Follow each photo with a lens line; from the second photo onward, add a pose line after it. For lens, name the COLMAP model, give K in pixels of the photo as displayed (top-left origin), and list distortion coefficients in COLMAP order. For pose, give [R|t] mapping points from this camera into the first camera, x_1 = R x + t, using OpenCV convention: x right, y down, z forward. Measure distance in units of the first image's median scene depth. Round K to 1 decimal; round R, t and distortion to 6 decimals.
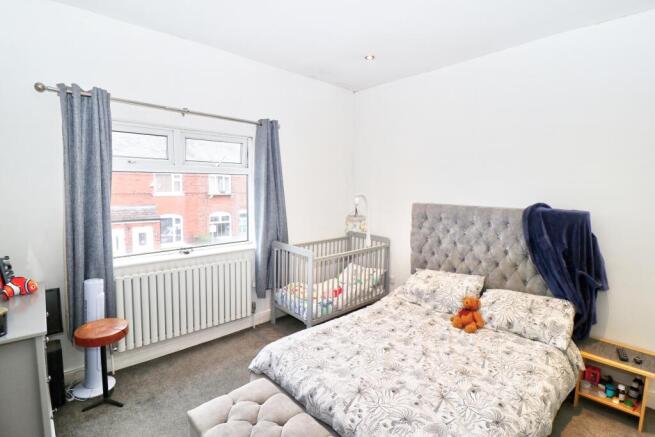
lens RADIAL K [[318.5, 0, 322.6], [0, 318.5, 211.6], [0, 0, 1]] dist [0.020082, -0.026452]
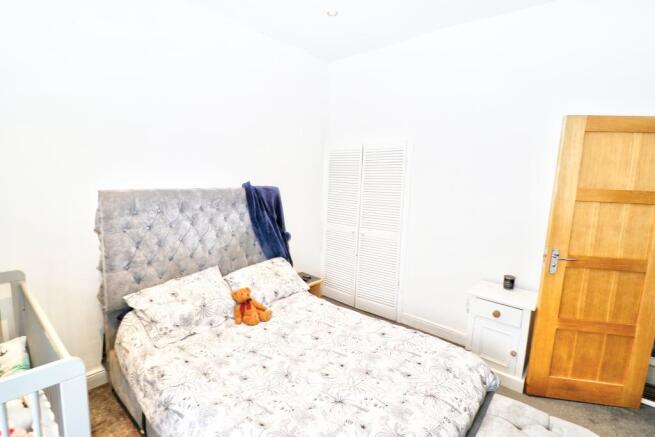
lens RADIAL K [[318.5, 0, 322.6], [0, 318.5, 211.6], [0, 0, 1]] dist [0.020082, -0.026452]
pose [[-0.125522, -0.142351, 0.981825, -0.413914], [0.047851, 0.987632, 0.149310, -0.070144], [-0.990936, 0.065723, -0.117158, 0.847626]]
